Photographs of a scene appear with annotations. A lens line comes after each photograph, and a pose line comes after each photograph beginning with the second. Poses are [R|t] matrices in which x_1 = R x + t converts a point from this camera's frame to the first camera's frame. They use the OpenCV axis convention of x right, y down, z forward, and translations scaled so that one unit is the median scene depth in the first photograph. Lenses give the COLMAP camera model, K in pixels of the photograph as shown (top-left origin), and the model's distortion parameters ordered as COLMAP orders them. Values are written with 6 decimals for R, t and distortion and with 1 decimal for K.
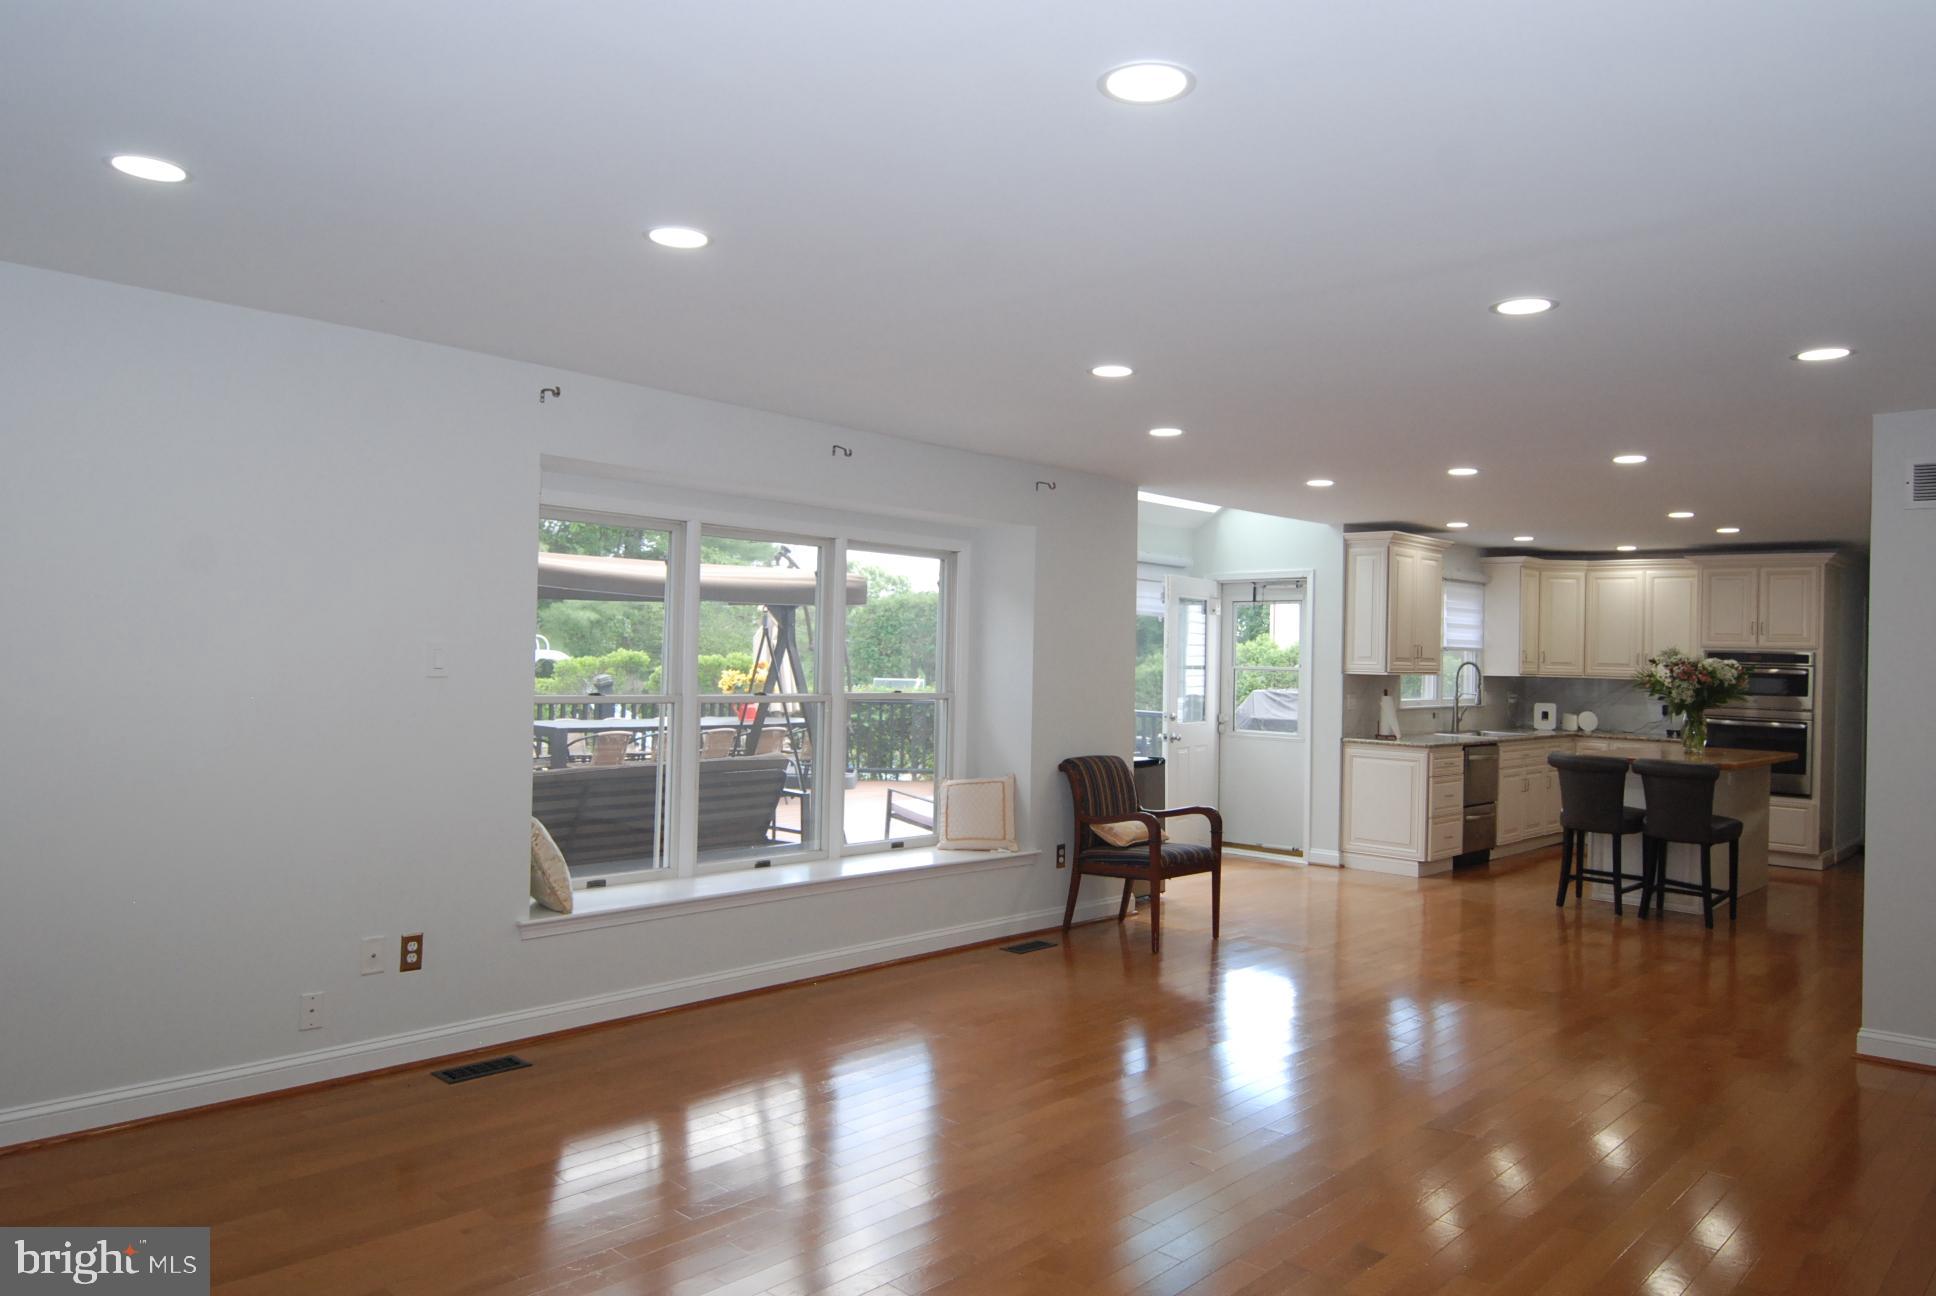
lens RADIAL K [[1322.7, 0, 979.9], [0, 1322.7, 644.9], [0, 0, 1]] dist [-0.001624, -0.007607]
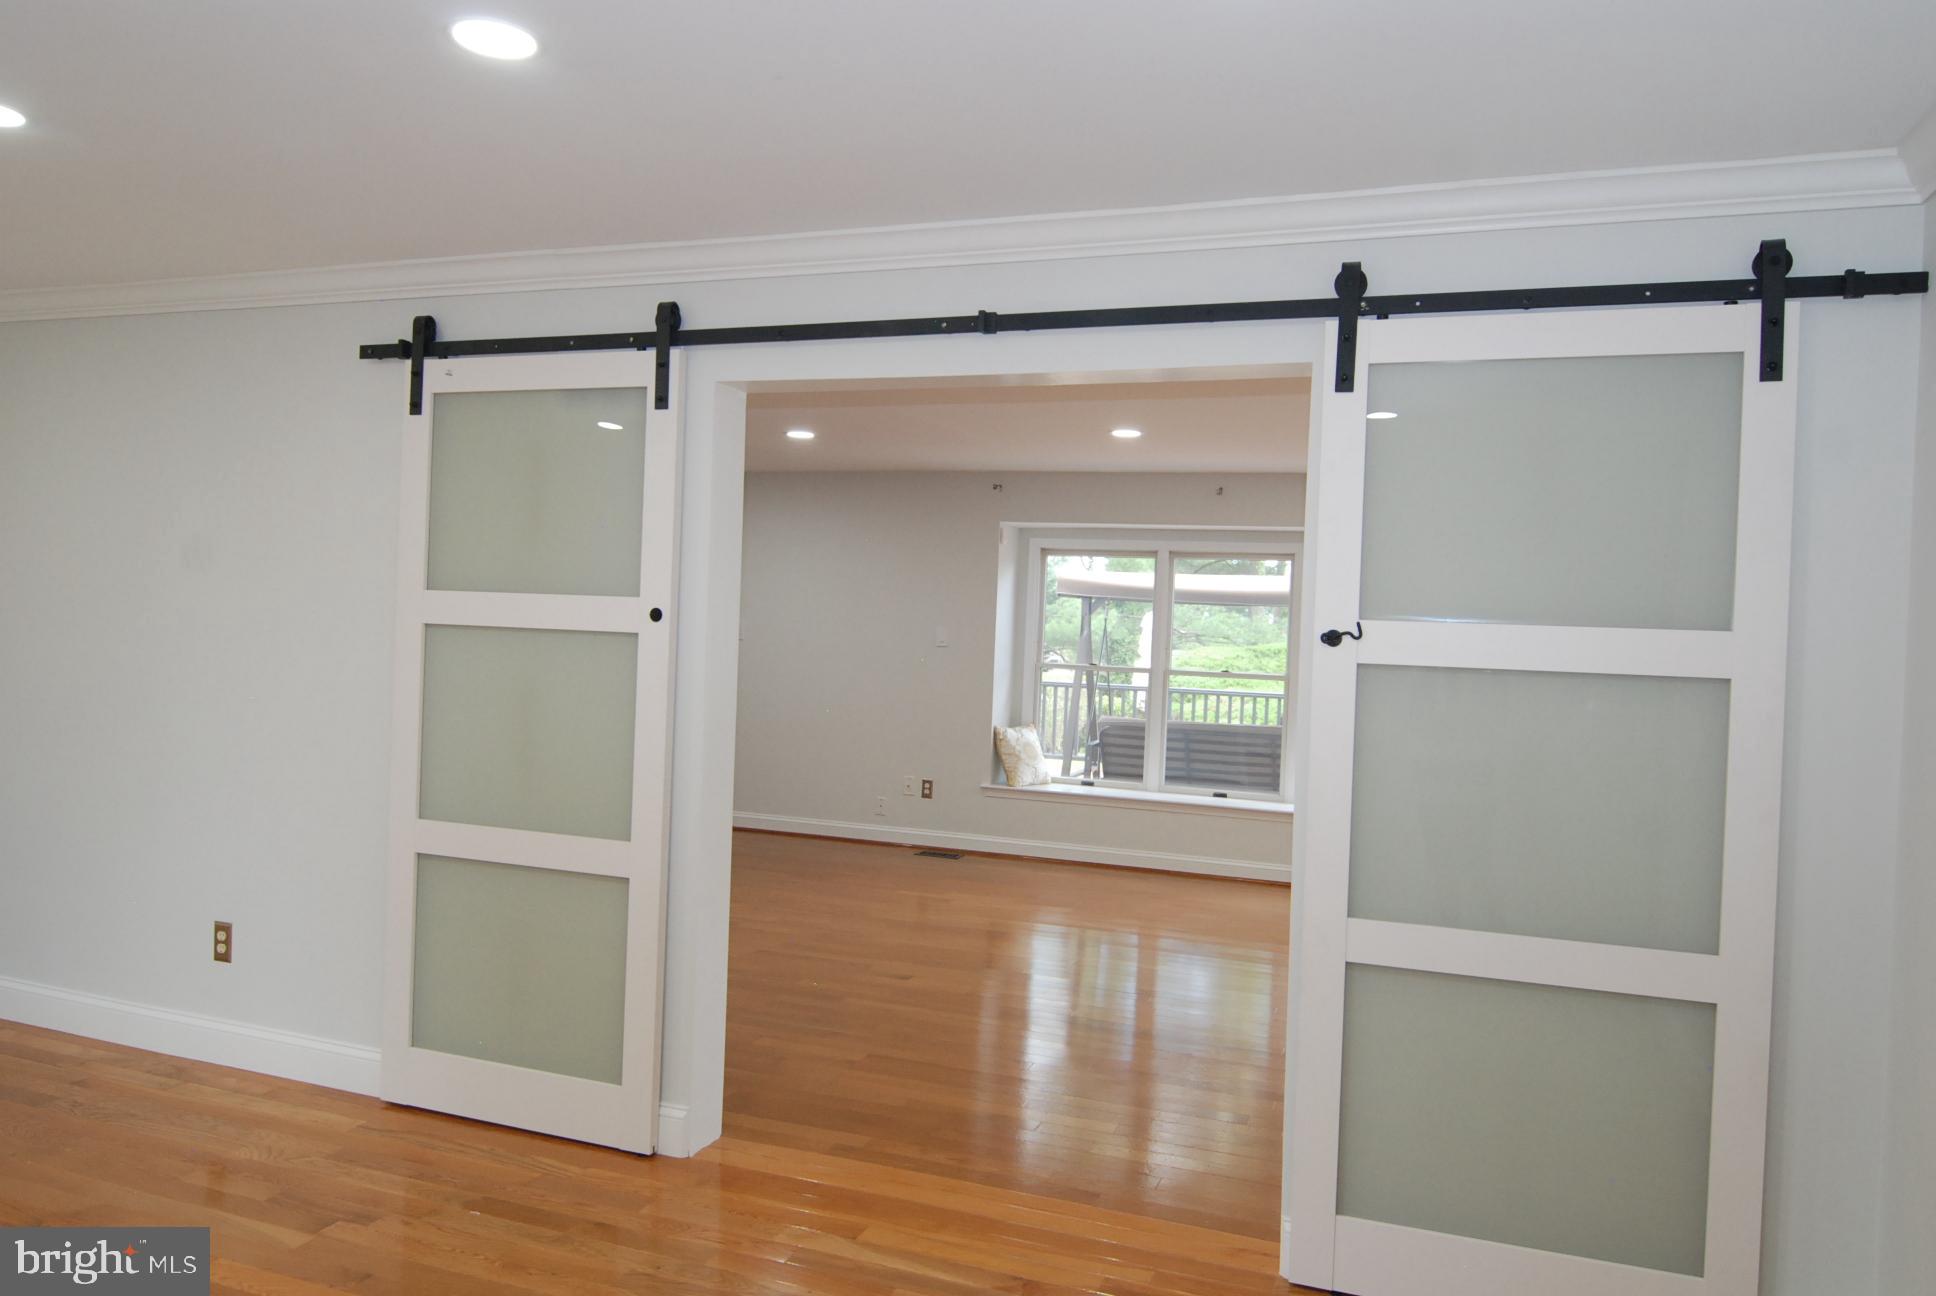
lens RADIAL K [[1322.7, 0, 979.9], [0, 1322.7, 644.9], [0, 0, 1]] dist [-0.001624, -0.007607]
pose [[0.395161, 0.005414, -0.918596, 1.043728], [-0.022529, 0.999739, -0.003799, 0.022466], [0.918336, 0.022196, 0.395180, 0.234476]]
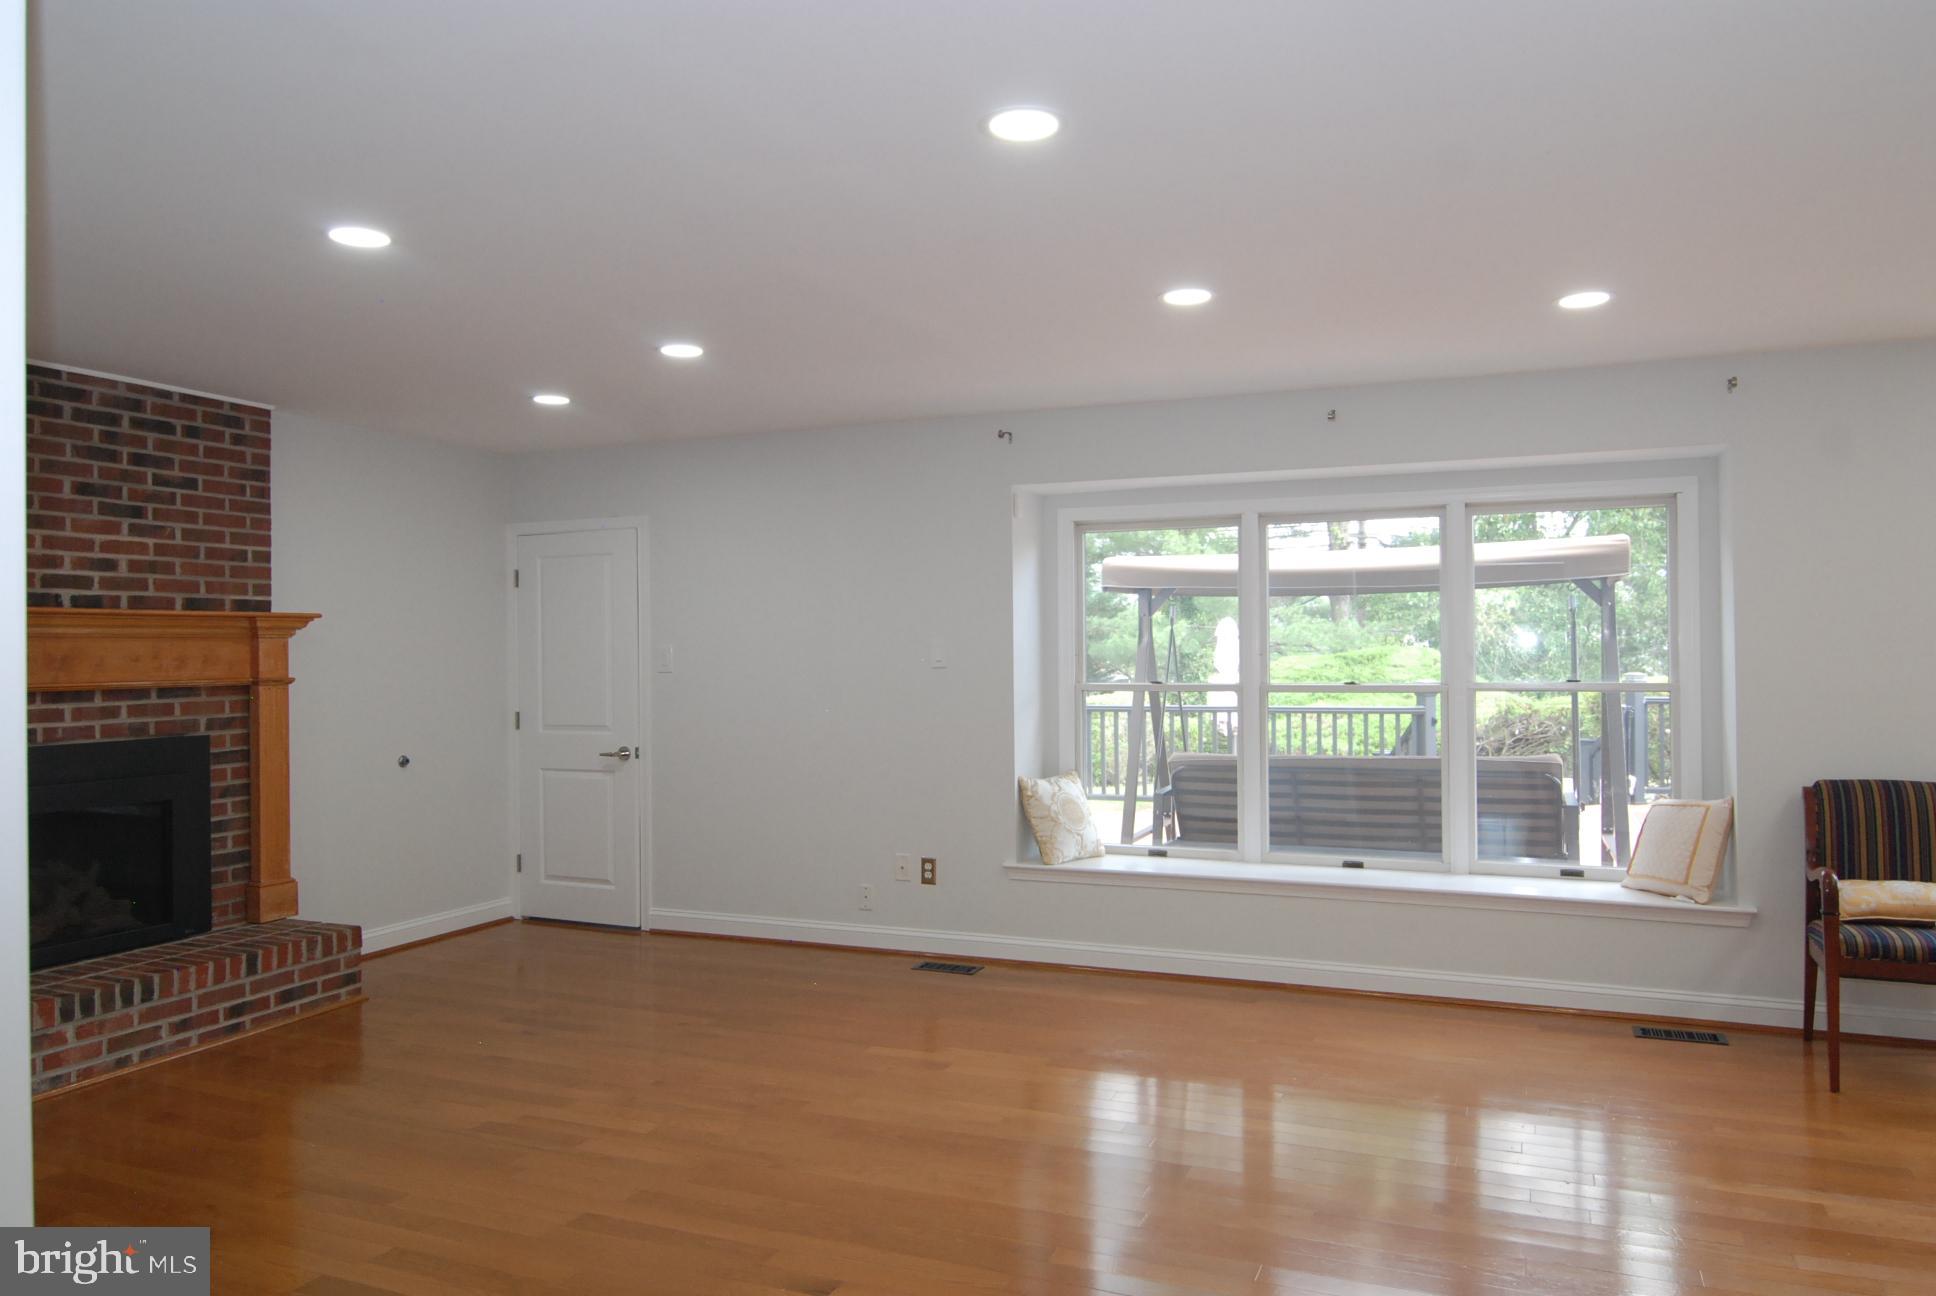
lens RADIAL K [[1306.2, 0, 972.6], [0, 1306.2, 641.7], [0, 0, 1]] dist [-0.003091, -0.001055]
pose [[0.339821, -0.033007, -0.939911, 0.647764], [0.026250, 0.999327, -0.025603, 0.026141], [0.940124, -0.015972, 0.340459, 0.452954]]
